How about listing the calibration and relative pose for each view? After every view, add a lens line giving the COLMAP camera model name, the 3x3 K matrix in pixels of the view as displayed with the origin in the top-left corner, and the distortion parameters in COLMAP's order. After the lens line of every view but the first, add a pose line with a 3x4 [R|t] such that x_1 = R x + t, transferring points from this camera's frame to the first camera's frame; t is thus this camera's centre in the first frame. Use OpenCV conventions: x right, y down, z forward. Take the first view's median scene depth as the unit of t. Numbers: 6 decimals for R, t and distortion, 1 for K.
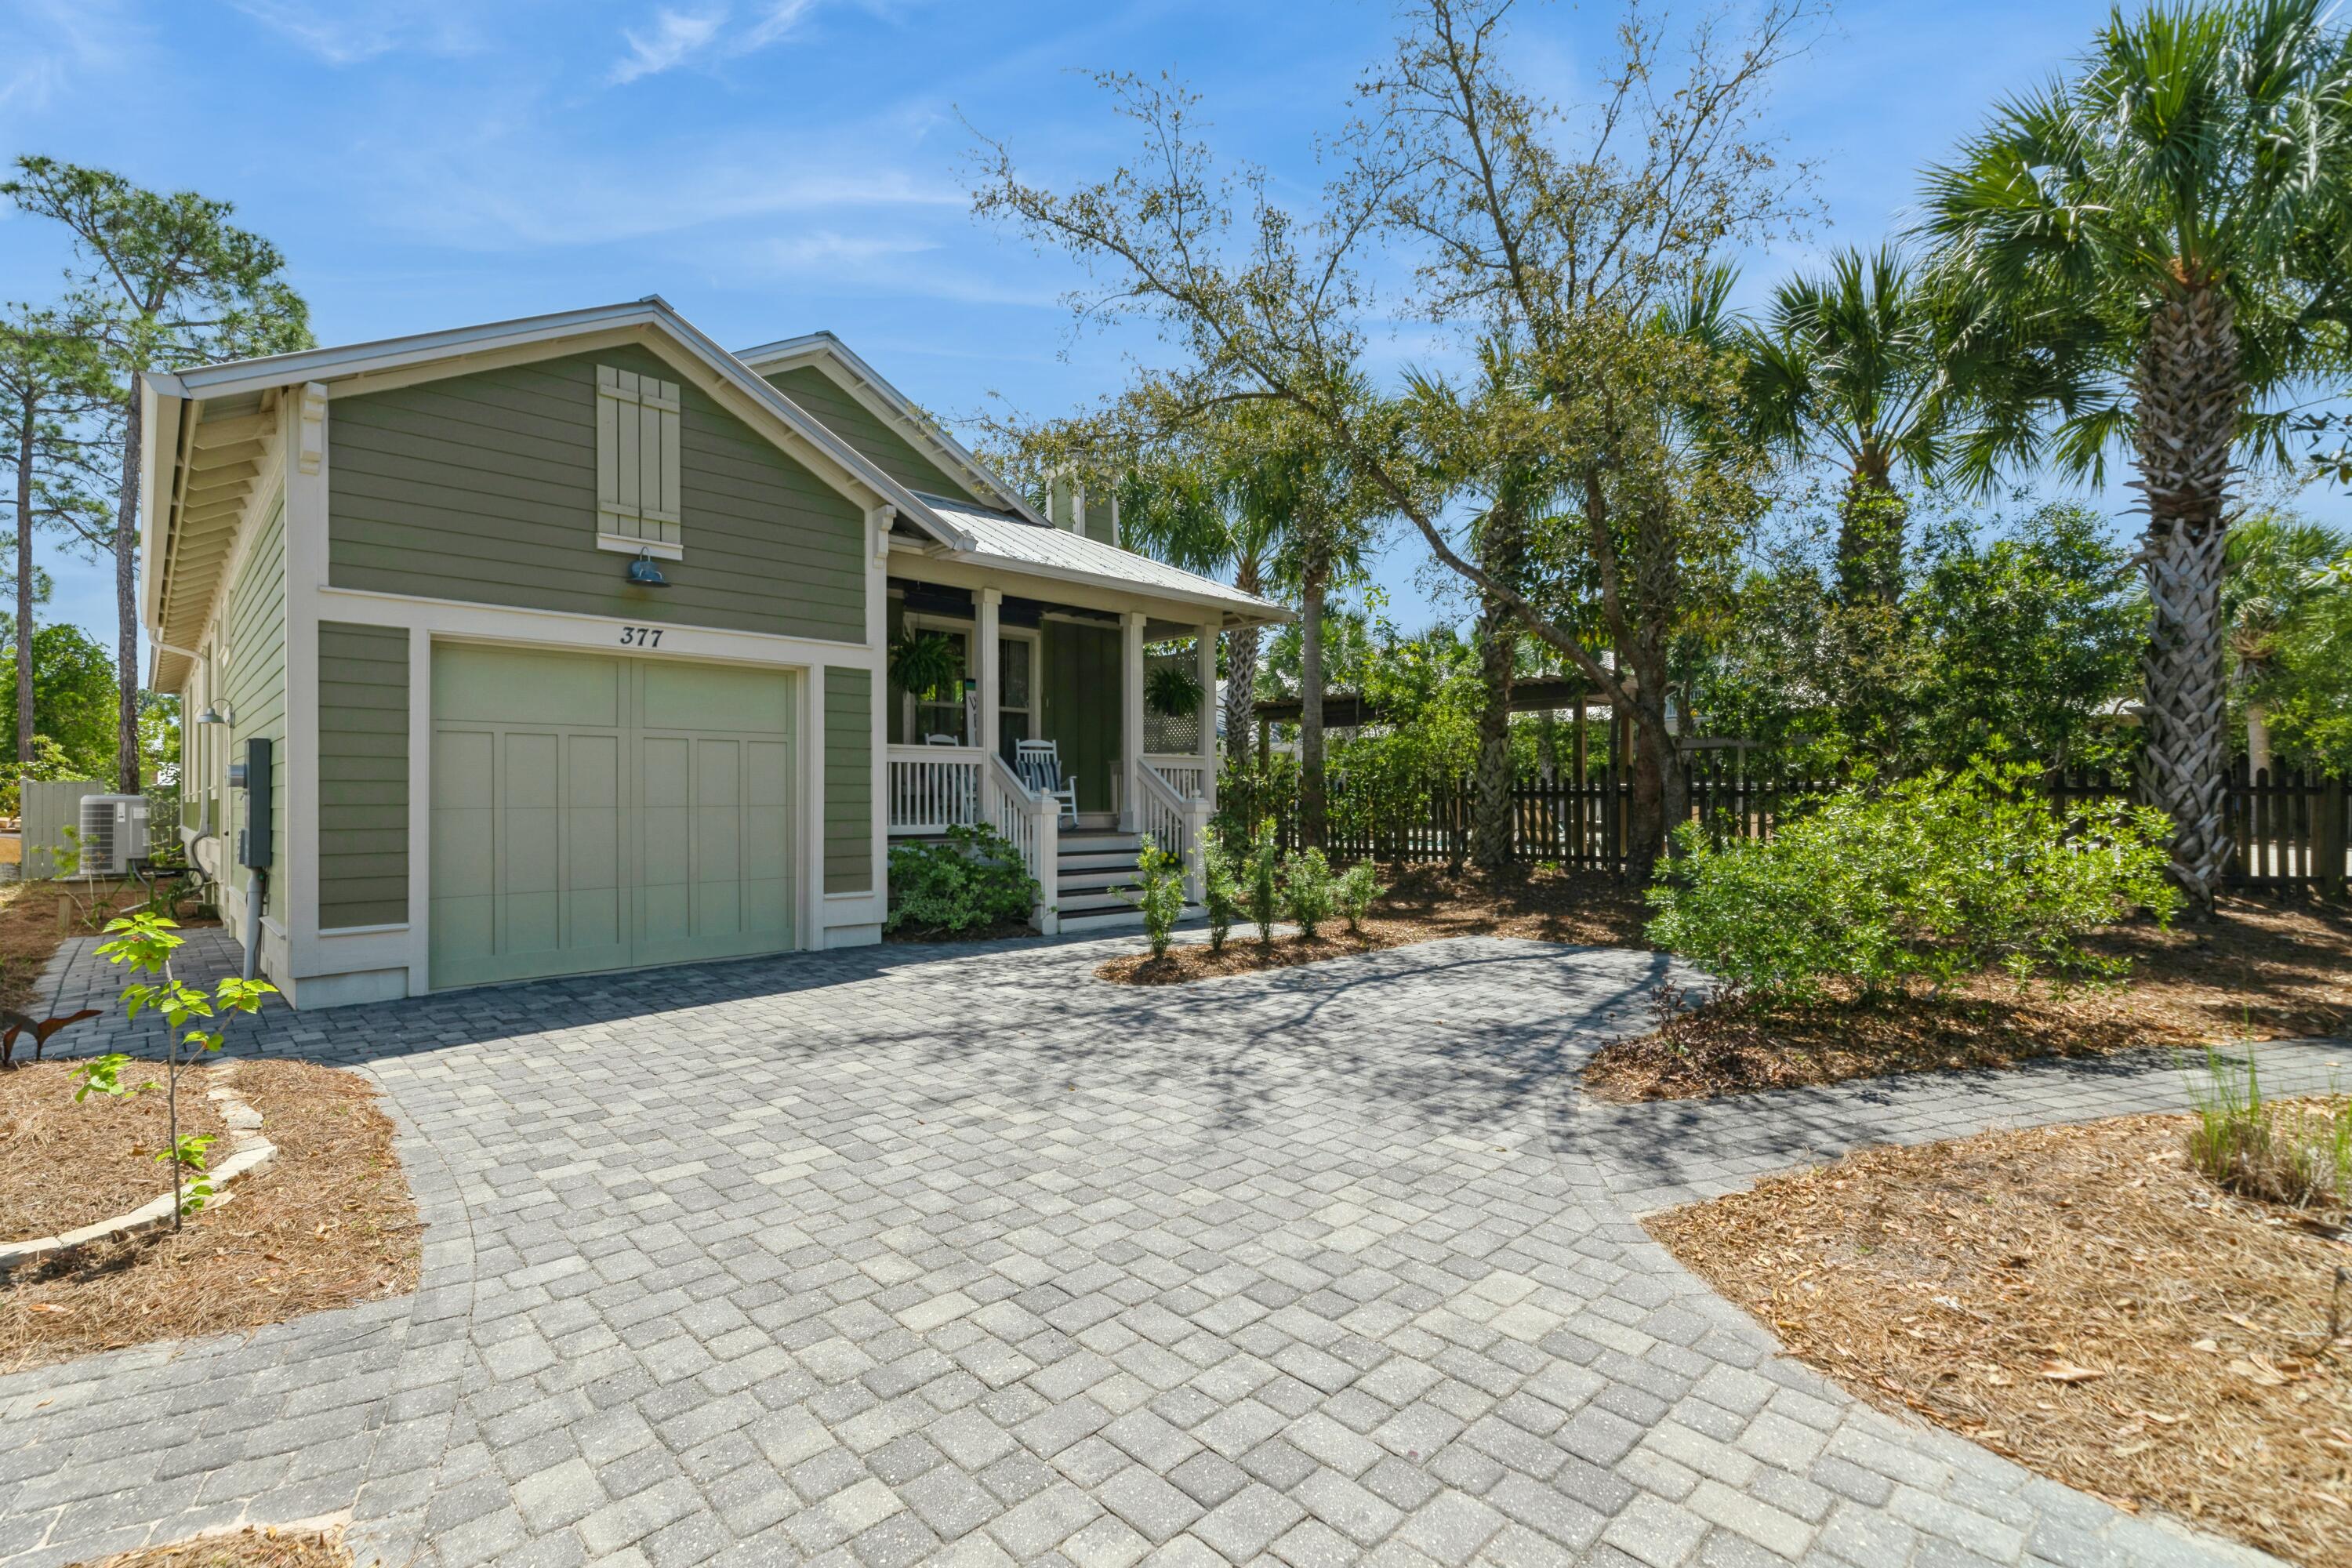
lens RADIAL K [[1070.5, 0, 1173.8], [0, 1070.5, 789.2], [0, 0, 1]] dist [0.009567, 0.000478]
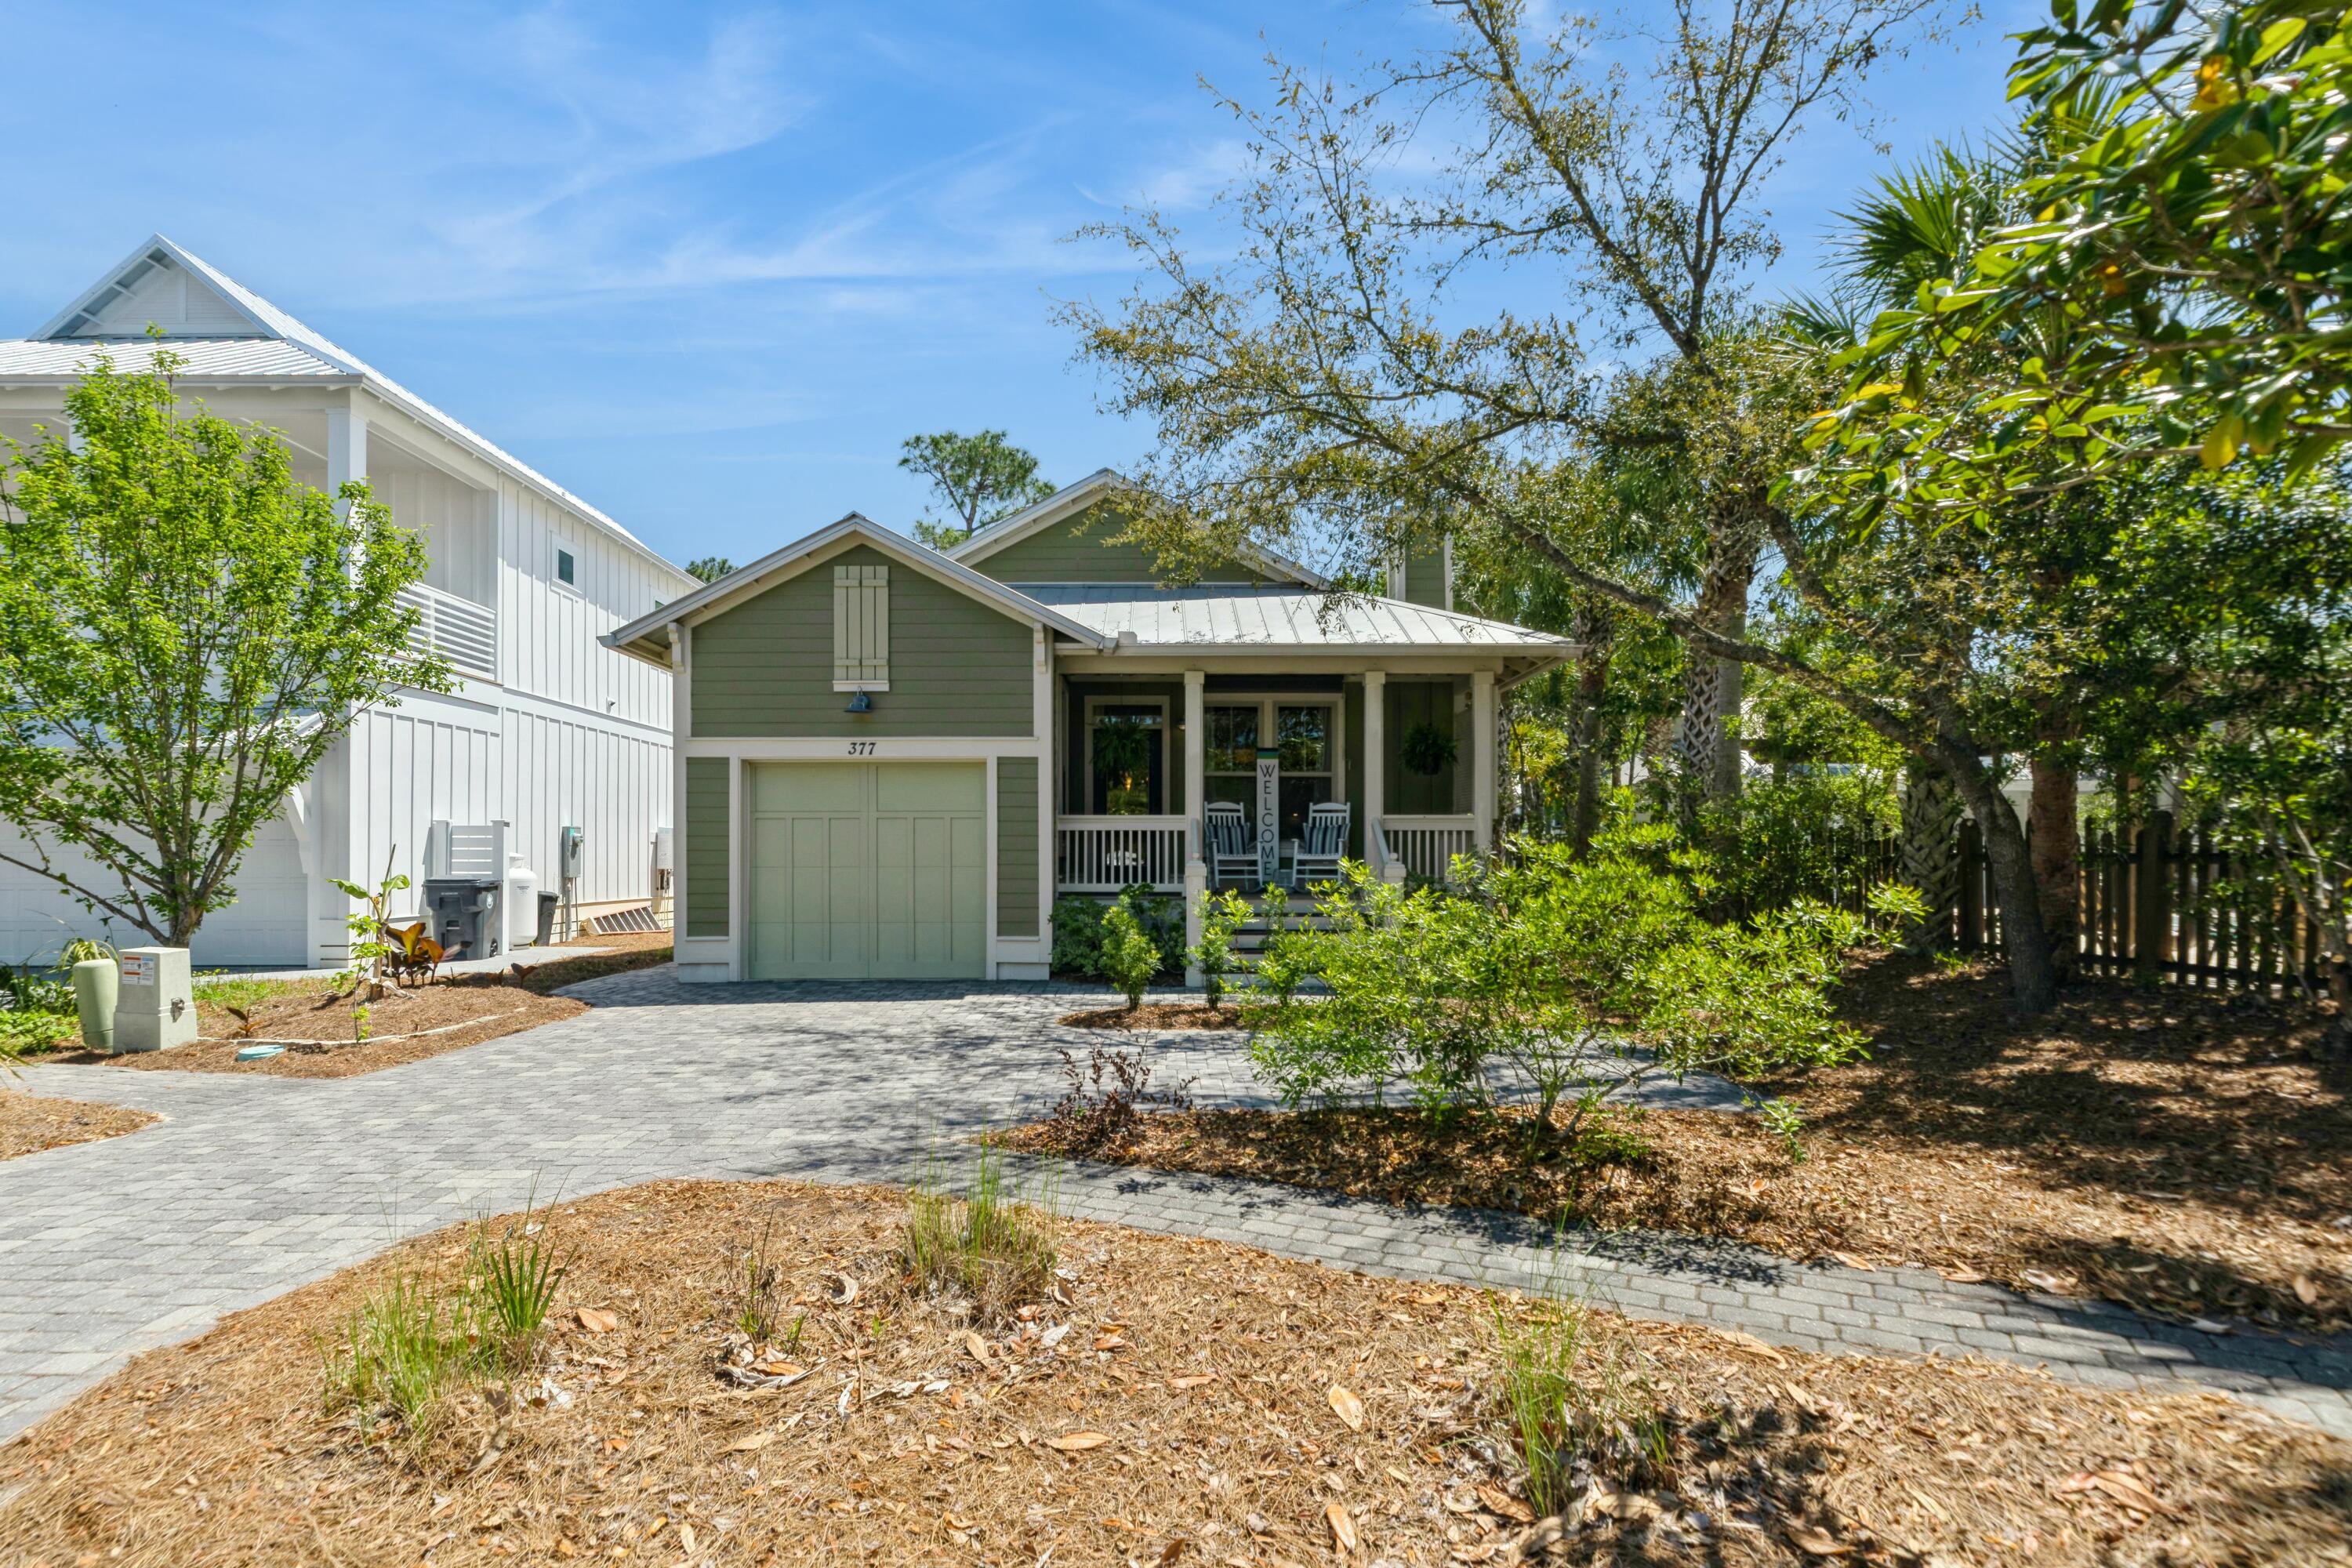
lens RADIAL K [[1167.2, 0, 1176.0], [0, 1167.2, 859.5], [0, 0, 1]] dist [0.002851, 0.000121]
pose [[0.714006, 0.005738, -0.700116, 0.882430], [0.004604, 0.999906, 0.012890, -0.011746], [0.700124, -0.012427, 0.713913, 0.175355]]
